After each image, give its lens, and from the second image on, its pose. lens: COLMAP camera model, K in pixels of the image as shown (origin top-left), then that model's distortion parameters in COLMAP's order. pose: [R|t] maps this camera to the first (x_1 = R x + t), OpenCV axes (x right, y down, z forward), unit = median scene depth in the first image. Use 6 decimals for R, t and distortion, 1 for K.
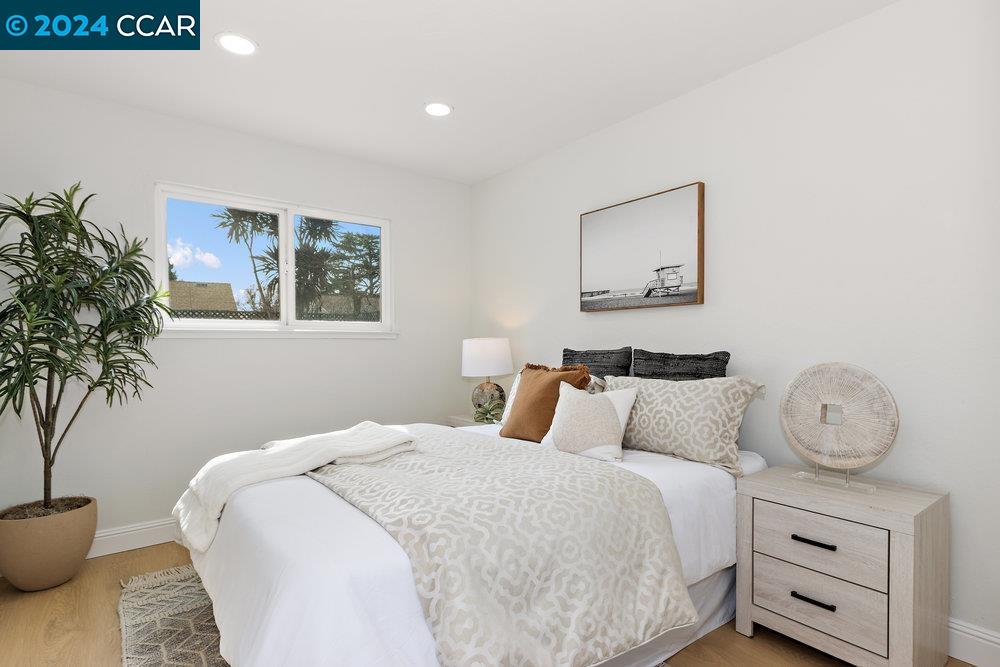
lens RADIAL K [[492.3, 0, 495.8], [0, 492.3, 340.9], [0, 0, 1]] dist [0.007155, -0.000414]
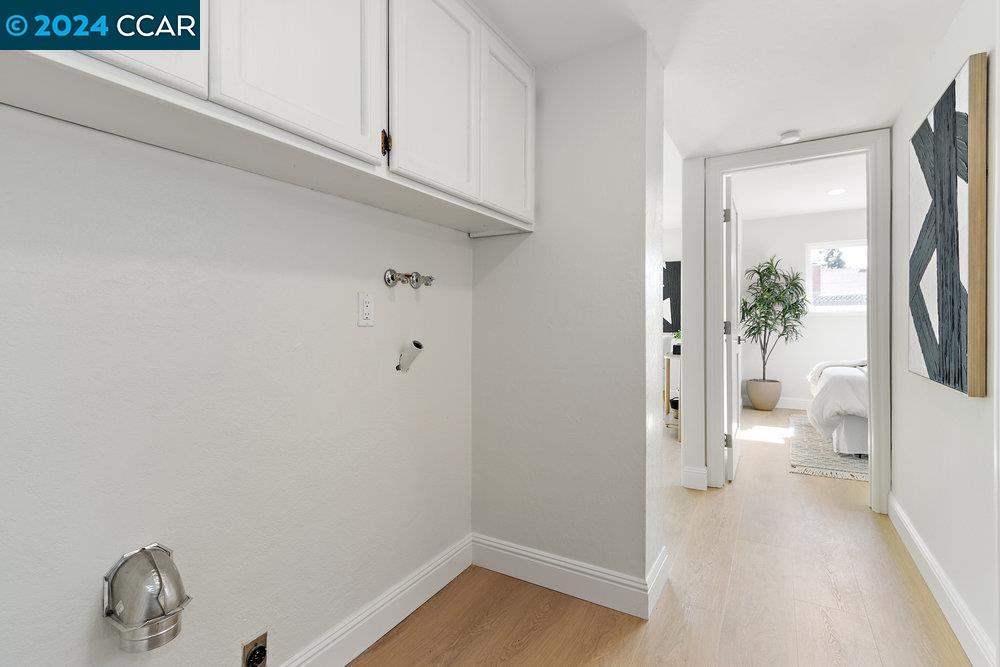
lens RADIAL K [[464.9, 0, 497.1], [0, 464.9, 328.2], [0, 0, 1]] dist [0.010235, -0.000905]
pose [[0.344517, 0.009329, -0.938734, 0.910941], [0.003858, 0.999928, 0.011353, 0.023254], [0.938772, -0.007533, 0.344457, -1.160308]]
